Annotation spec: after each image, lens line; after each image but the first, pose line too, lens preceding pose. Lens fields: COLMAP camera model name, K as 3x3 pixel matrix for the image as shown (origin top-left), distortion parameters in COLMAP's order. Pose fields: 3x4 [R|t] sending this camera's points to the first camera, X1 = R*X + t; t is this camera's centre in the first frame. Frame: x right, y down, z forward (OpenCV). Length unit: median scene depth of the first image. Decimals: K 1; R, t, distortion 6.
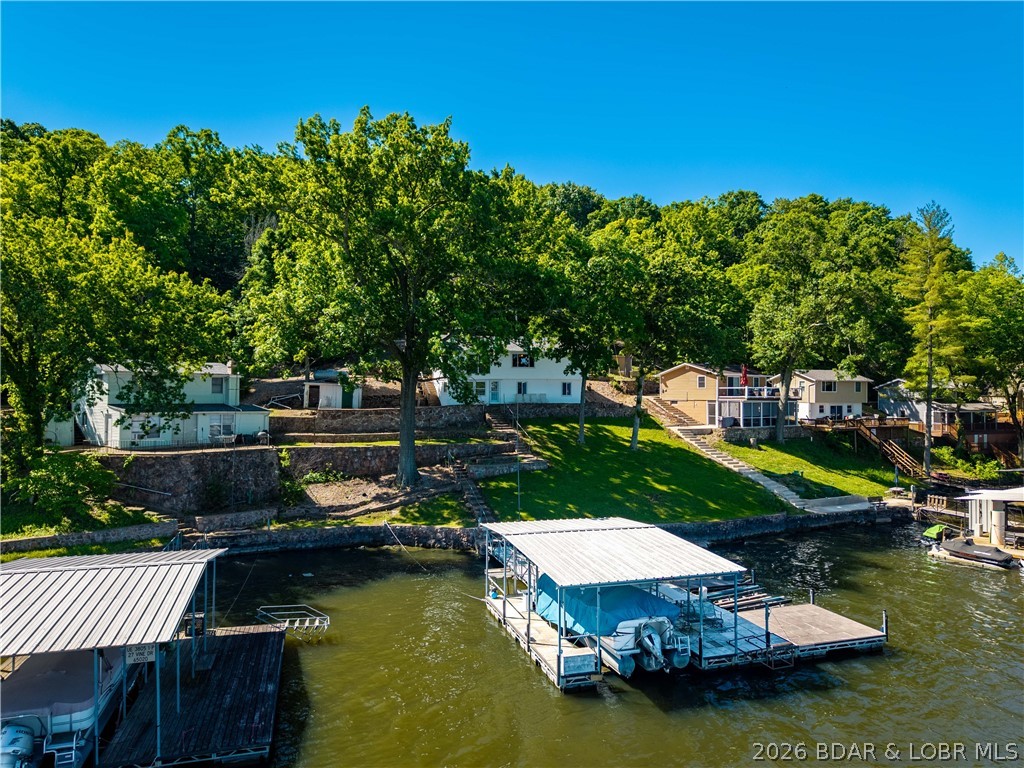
lens RADIAL K [[689.2, 0, 512.0], [0, 689.2, 384.0], [0, 0, 1]] dist [0.026291, -0.034114]
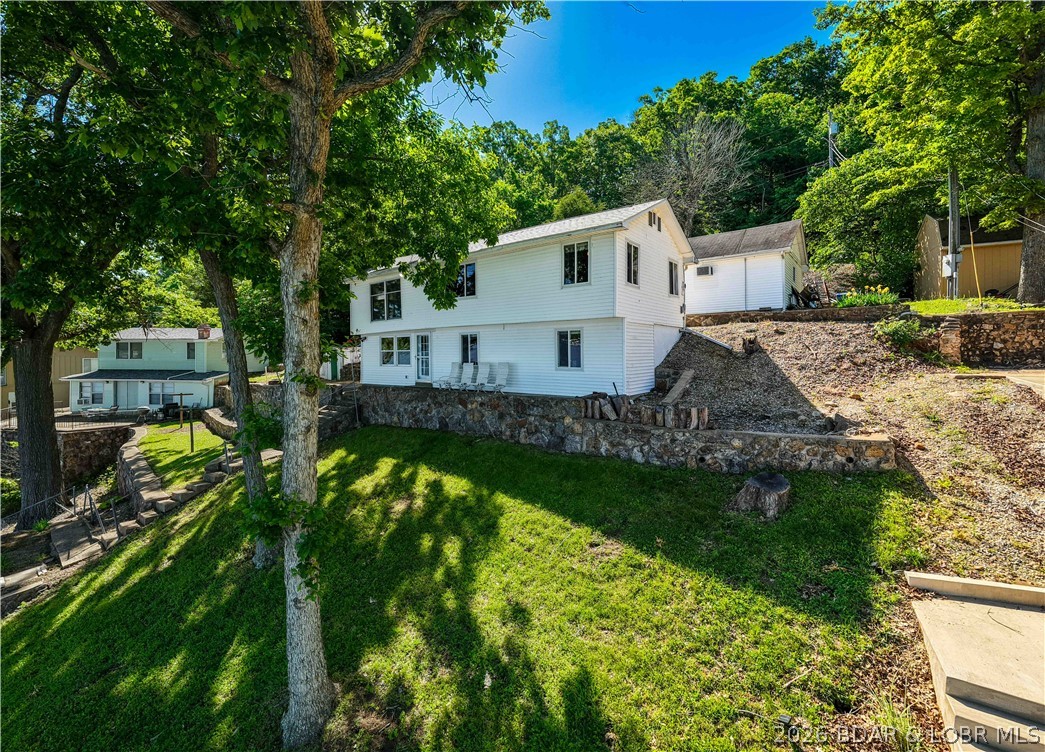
lens RADIAL K [[447.3, 0, 524.1], [0, 447.3, 342.2], [0, 0, 1]] dist [-0.001114, -0.000400]
pose [[0.511874, -0.022499, -0.858766, 0.290307], [0.018102, 0.999718, -0.015402, 0.007448], [0.858870, -0.007661, 0.512137, 0.966452]]
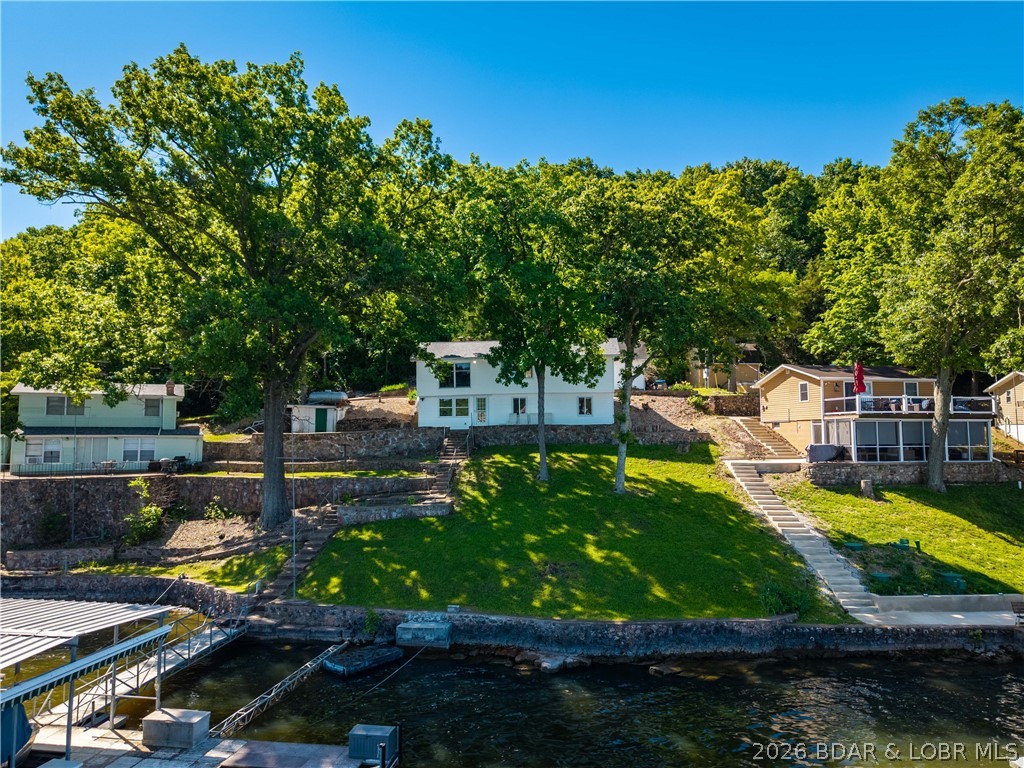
lens RADIAL K [[689.2, 0, 512.0], [0, 689.2, 384.0], [0, 0, 1]] dist [0.026291, -0.034114]
pose [[0.896104, -0.038173, -0.442200, 0.372302], [0.013986, 0.998228, -0.057830, 0.027644], [0.443624, 0.045637, 0.895050, 0.346115]]
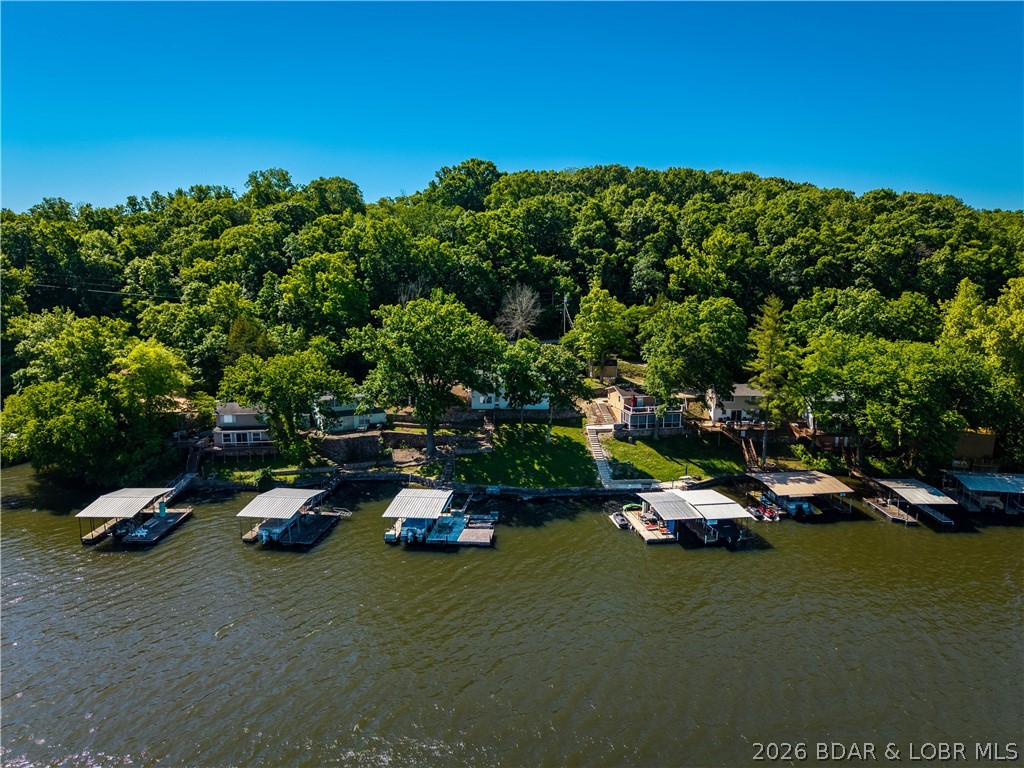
lens RADIAL K [[692.1, 0, 518.3], [0, 692.1, 374.3], [0, 0, 1]] dist [0.052644, -0.057210]
pose [[0.921782, 0.063434, -0.382485, 0.828198], [0.005859, 0.984133, 0.177337, -0.440865], [0.387665, -0.165707, 0.906784, -0.787438]]
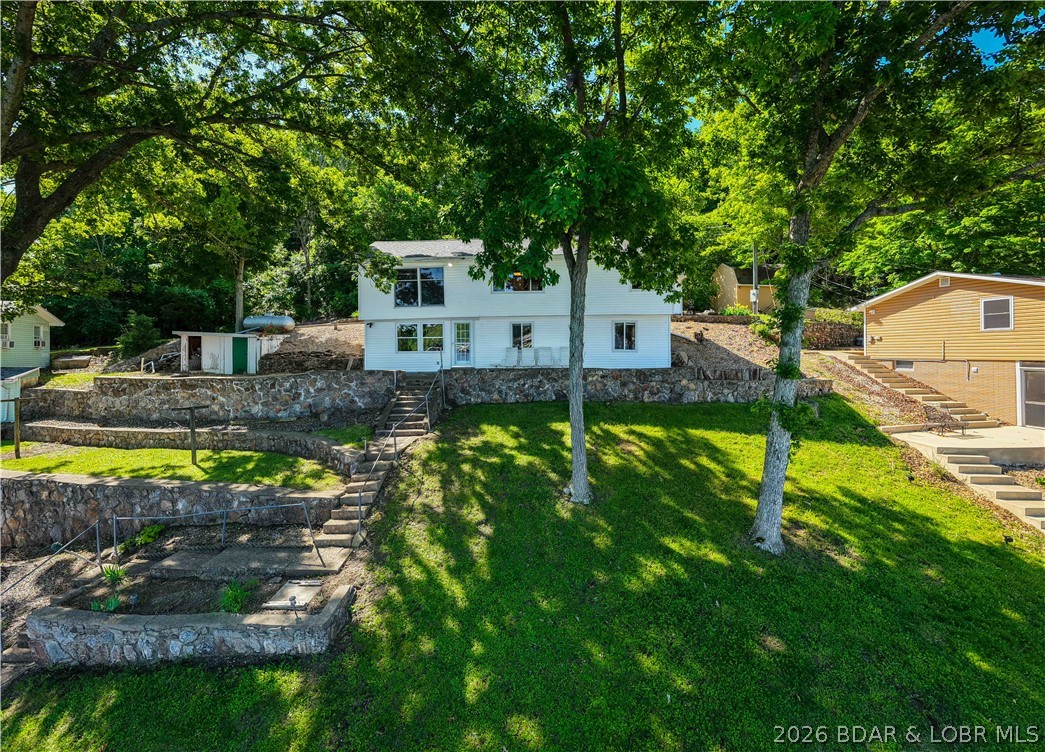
lens RADIAL K [[447.3, 0, 524.1], [0, 447.3, 342.2], [0, 0, 1]] dist [-0.001114, -0.000400]
pose [[0.911095, -0.013344, -0.411980, 0.158623], [0.010911, 0.999906, -0.008259, 0.014207], [0.412052, 0.003030, 0.911155, 0.775475]]
